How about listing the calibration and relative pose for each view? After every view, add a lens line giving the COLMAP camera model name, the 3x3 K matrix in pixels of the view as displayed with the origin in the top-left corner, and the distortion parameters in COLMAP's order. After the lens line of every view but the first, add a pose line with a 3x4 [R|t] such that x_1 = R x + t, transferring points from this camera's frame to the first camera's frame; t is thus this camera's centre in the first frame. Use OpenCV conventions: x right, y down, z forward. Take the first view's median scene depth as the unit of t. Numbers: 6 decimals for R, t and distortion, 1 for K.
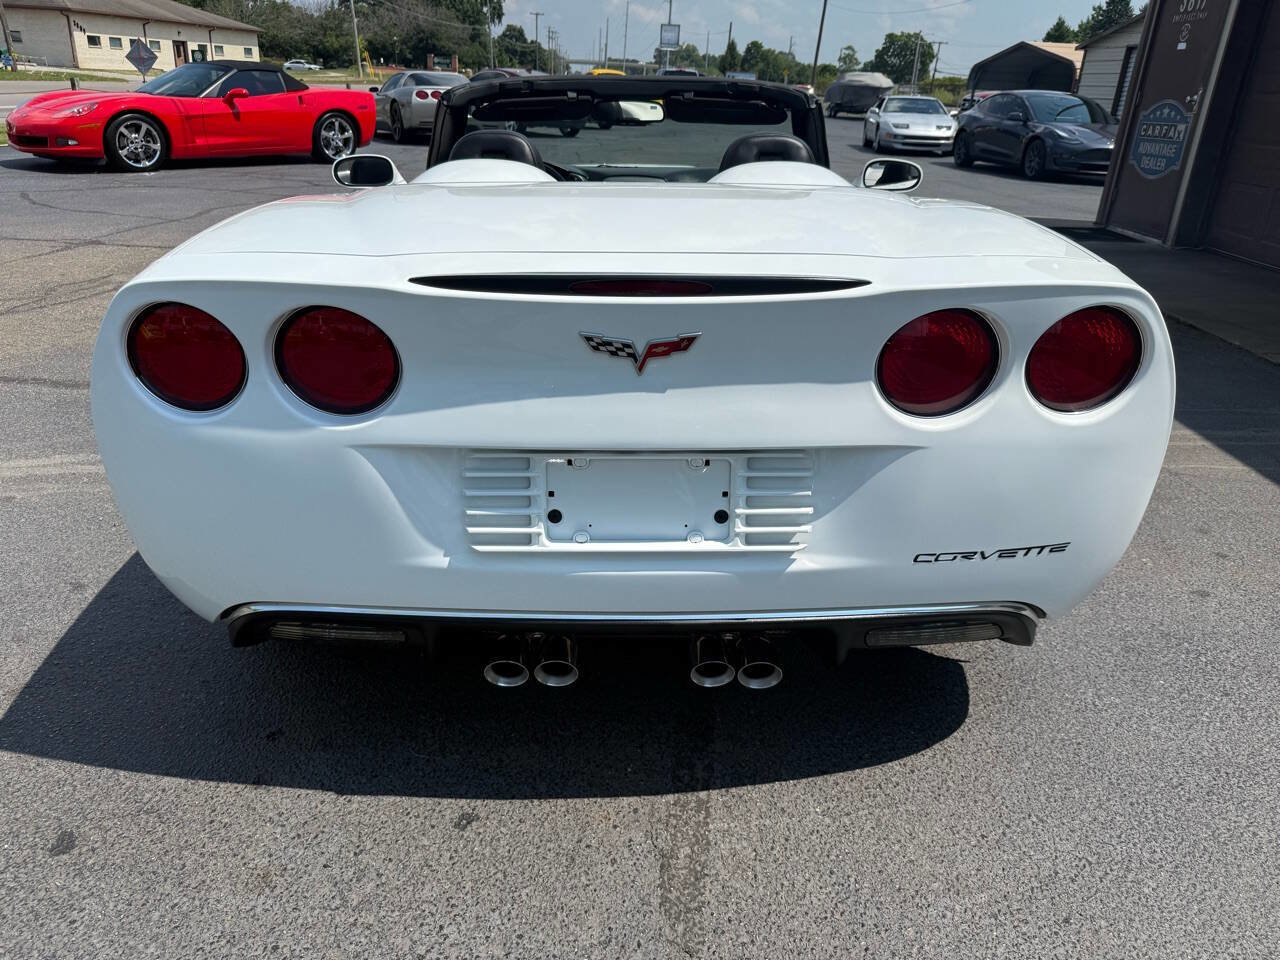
lens RADIAL K [[906.9, 0, 637.4], [0, 906.9, 477.5], [0, 0, 1]] dist [0.005323, -0.011889]
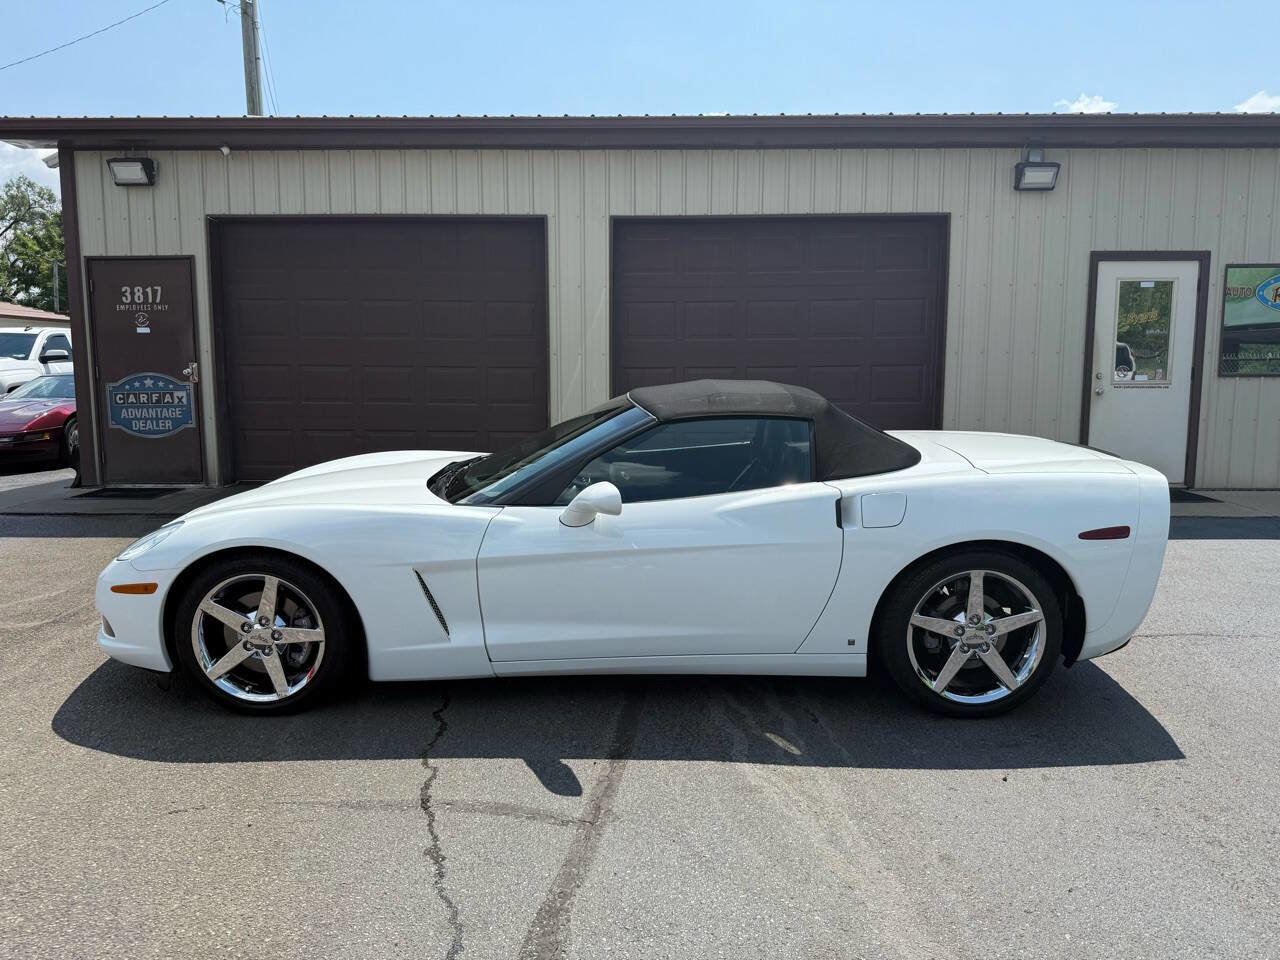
lens RADIAL K [[906.9, 0, 633.2], [0, 906.9, 483.5], [0, 0, 1]] dist [0.005323, -0.011889]
pose [[0.014837, -0.172002, 0.984985, -2.674001], [0.397341, 0.904987, 0.152047, -1.023683], [-0.917551, 0.389119, 0.081771, 1.837536]]
